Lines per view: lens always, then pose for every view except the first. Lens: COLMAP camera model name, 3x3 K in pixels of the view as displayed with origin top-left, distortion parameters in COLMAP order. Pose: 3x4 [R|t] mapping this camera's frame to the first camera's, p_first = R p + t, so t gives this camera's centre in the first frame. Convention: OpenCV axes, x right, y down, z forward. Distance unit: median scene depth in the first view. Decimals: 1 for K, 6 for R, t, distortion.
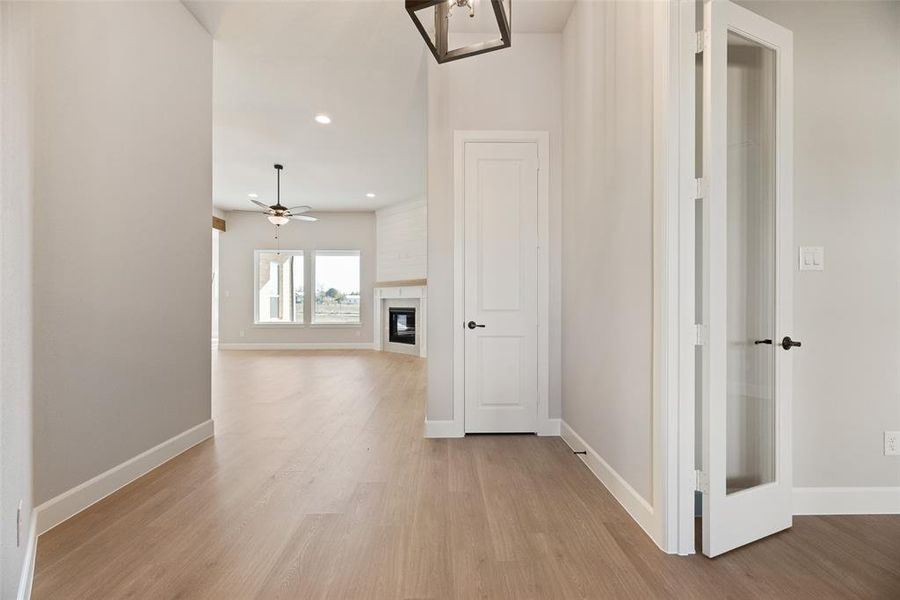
lens RADIAL K [[361.8, 0, 449.5], [0, 361.8, 302.2], [0, 0, 1]] dist [0.007590, 0.000382]
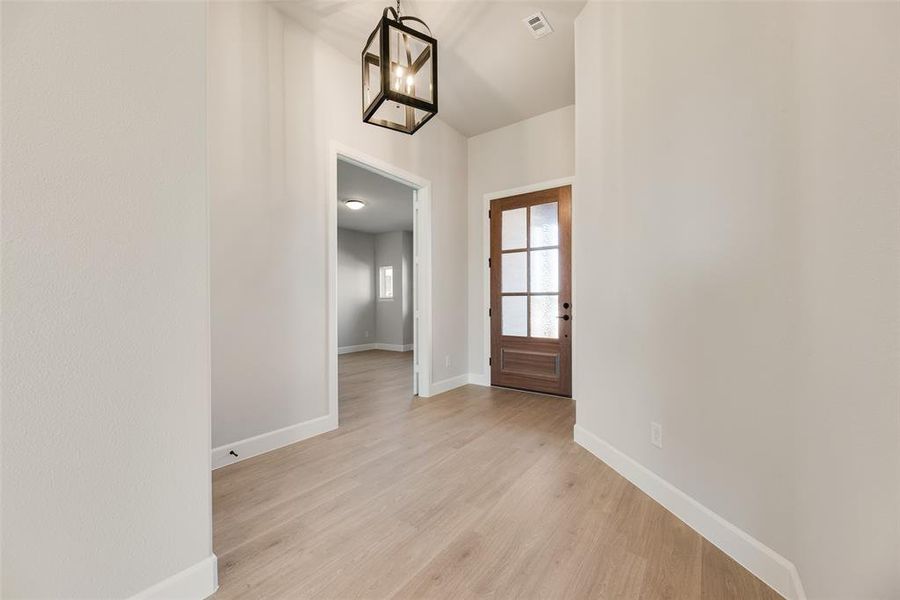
lens RADIAL K [[361.8, 0, 449.5], [0, 361.8, 302.2], [0, 0, 1]] dist [0.007590, 0.000382]
pose [[-0.794623, -0.002768, 0.607097, -0.990197], [0.000722, 0.999985, 0.005505, -0.004682], [-0.607103, 0.004813, -0.794609, 1.990350]]
